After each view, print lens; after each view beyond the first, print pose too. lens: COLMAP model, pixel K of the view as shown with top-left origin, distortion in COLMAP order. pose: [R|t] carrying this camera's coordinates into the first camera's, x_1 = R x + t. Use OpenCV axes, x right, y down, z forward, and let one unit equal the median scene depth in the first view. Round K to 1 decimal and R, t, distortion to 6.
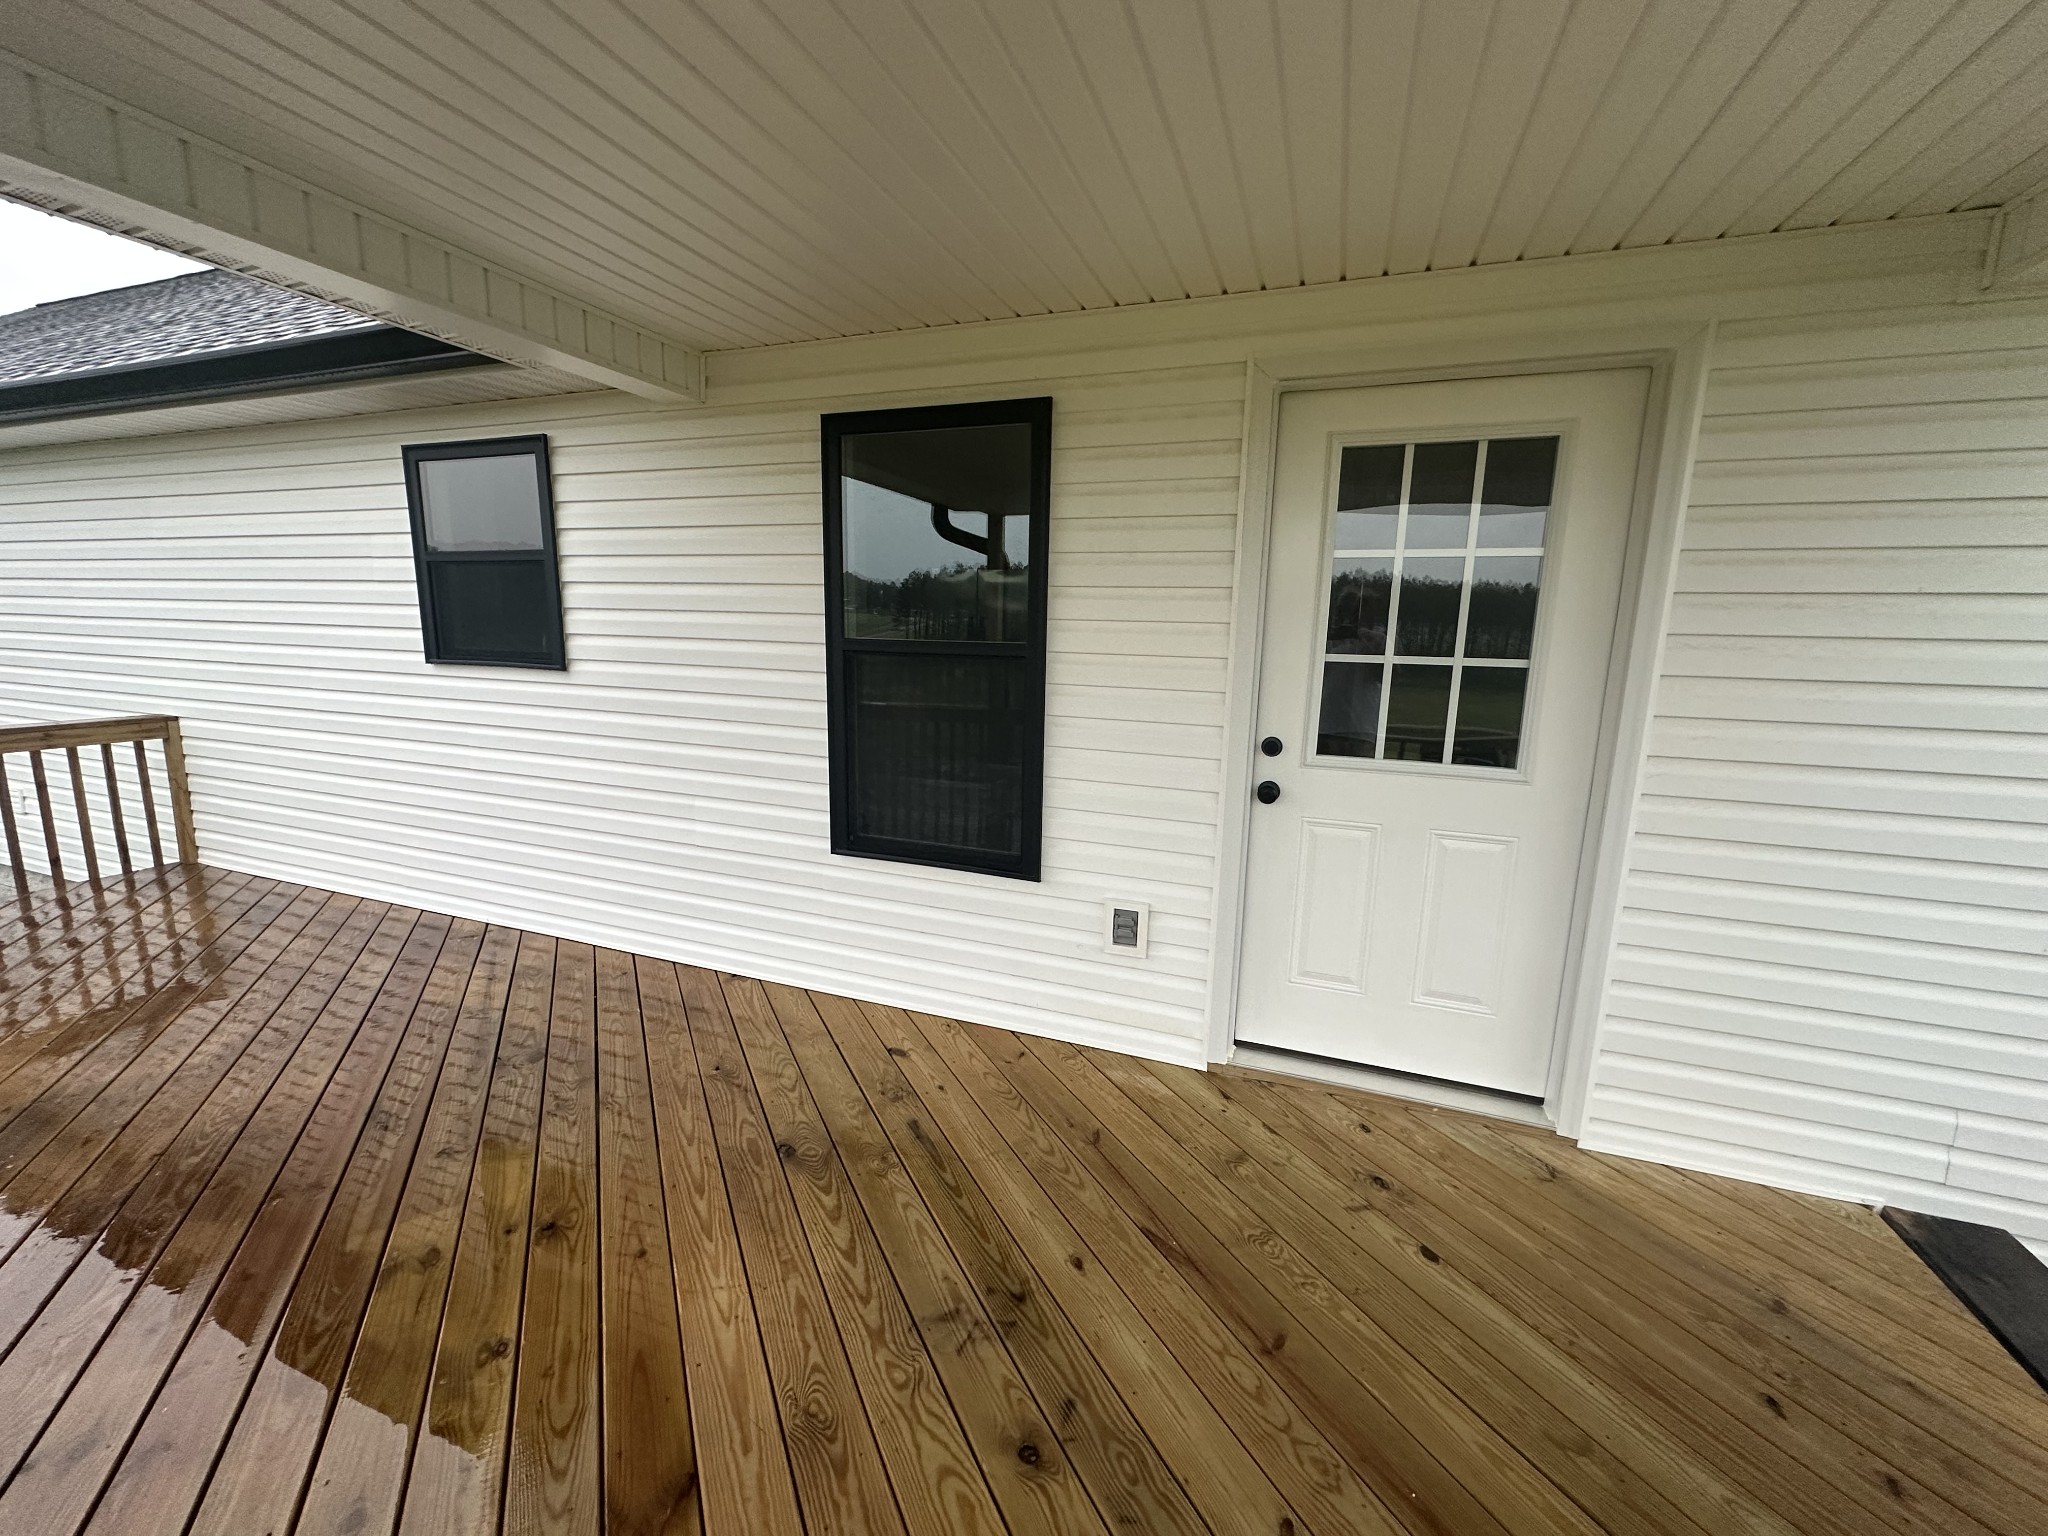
lens RADIAL K [[810.4, 0, 1022.3], [0, 810.4, 756.2], [0, 0, 1]] dist [0.001101, 0.000071]
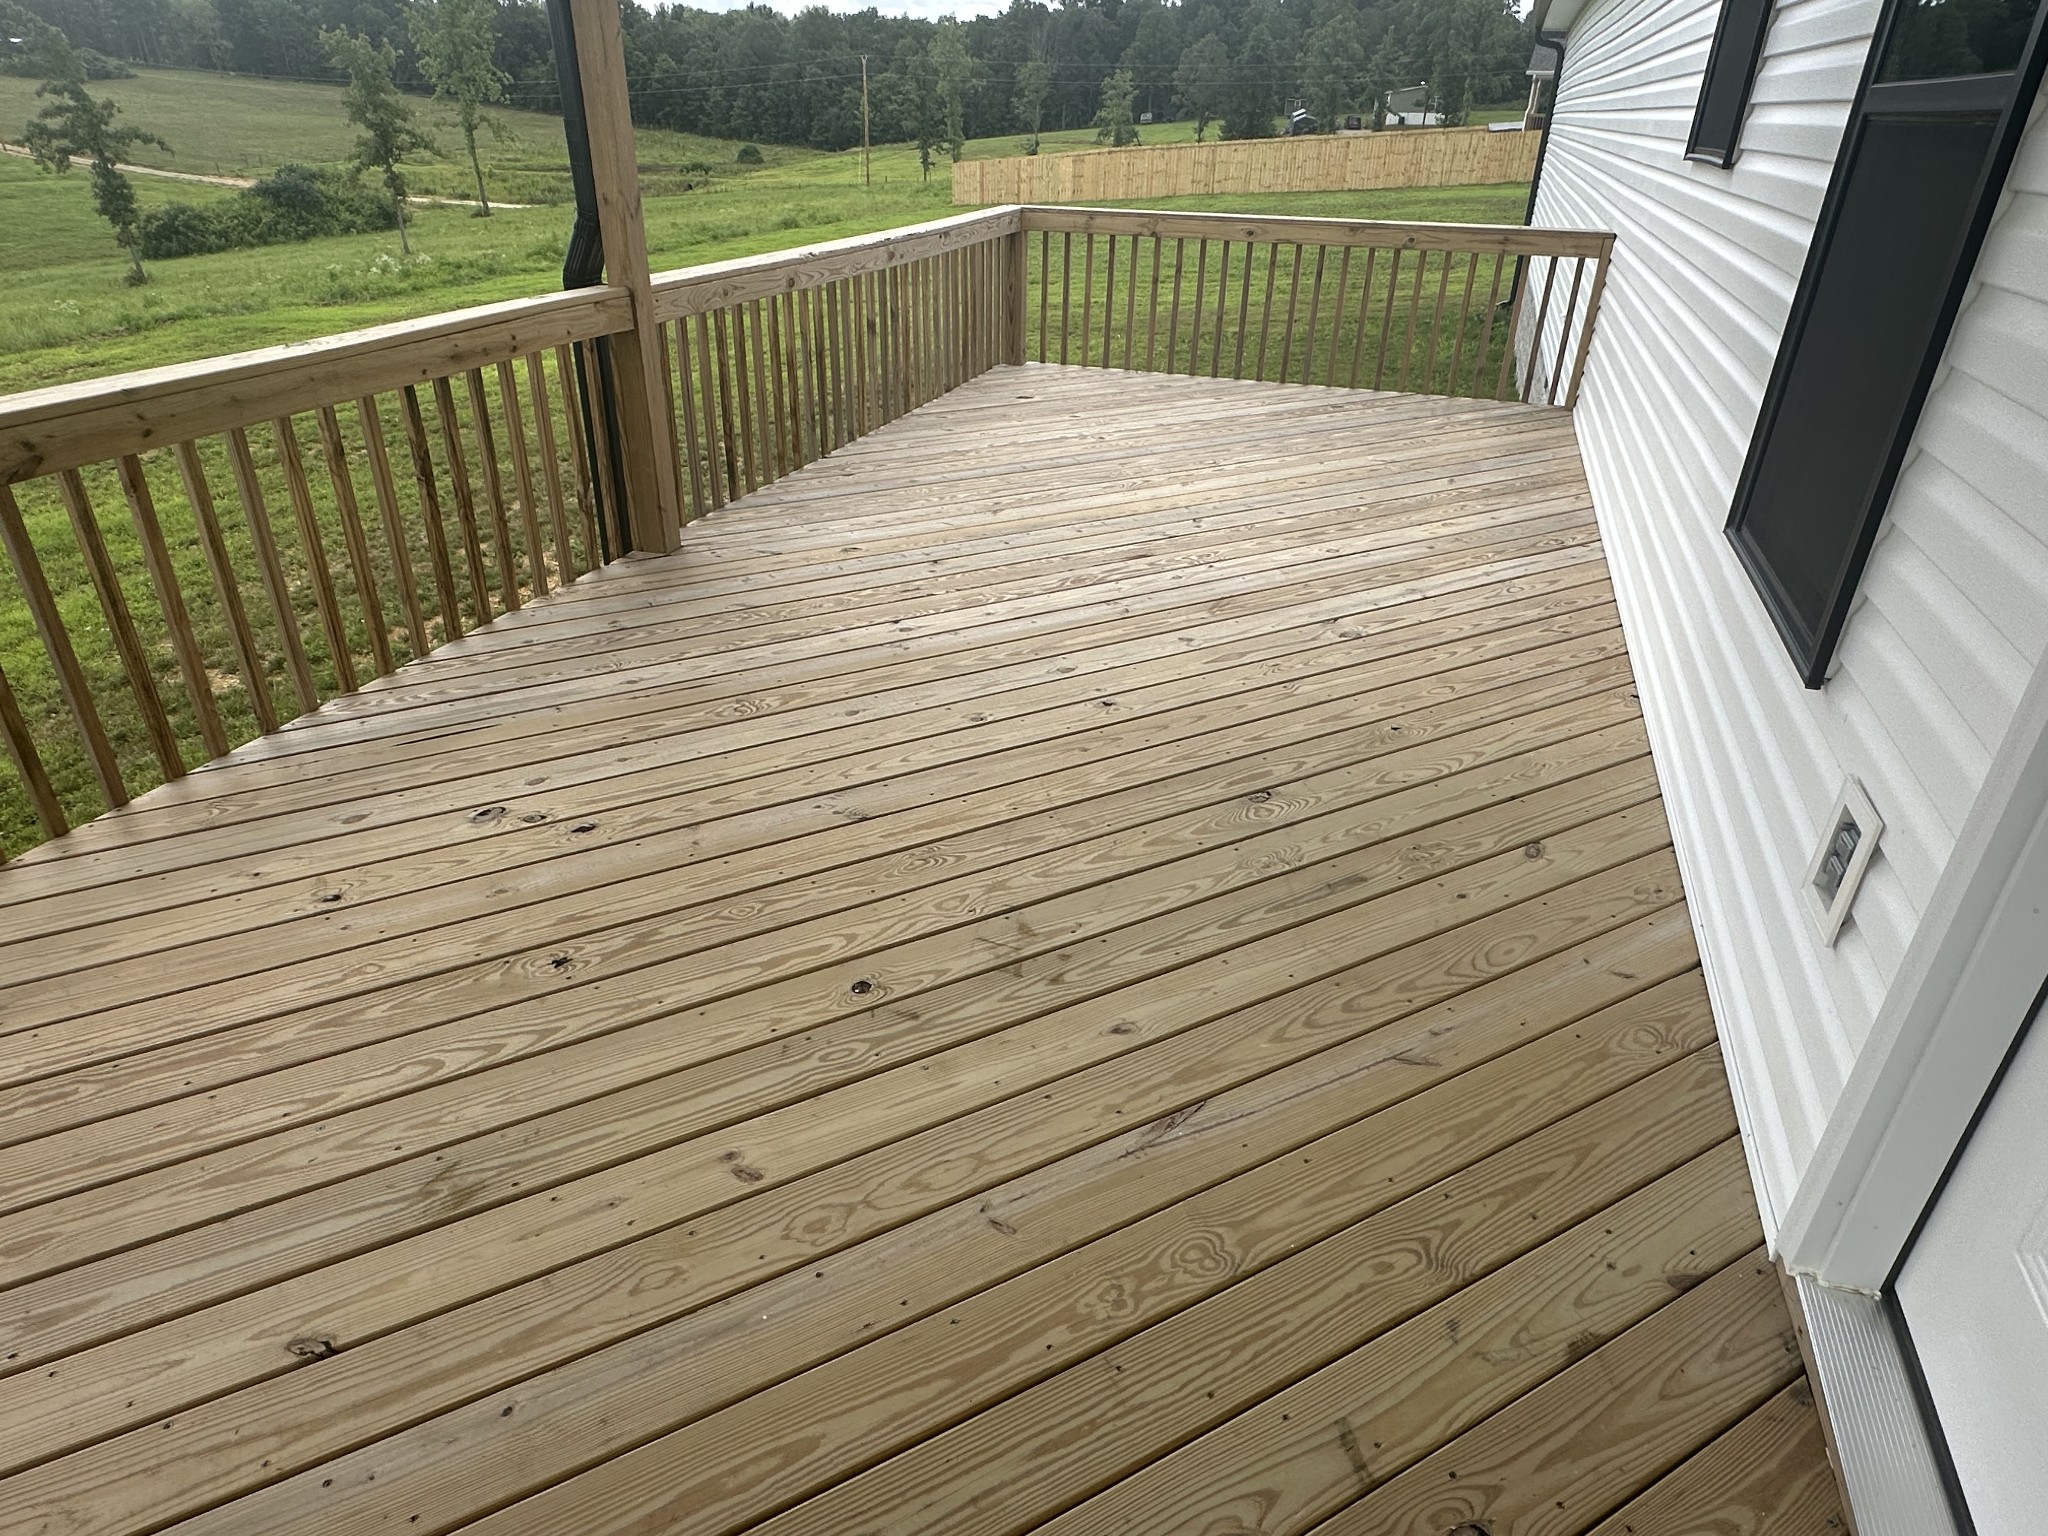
lens RADIAL K [[1234.9, 0, 1028.6], [0, 1234.9, 770.3], [0, 0, 1]] dist [0.007038, 0.001307]
pose [[0.037632, 0.457143, -0.888597, 0.467489], [-0.189567, 0.876346, 0.442812, -0.017017], [0.981146, 0.151785, 0.119638, 0.385541]]
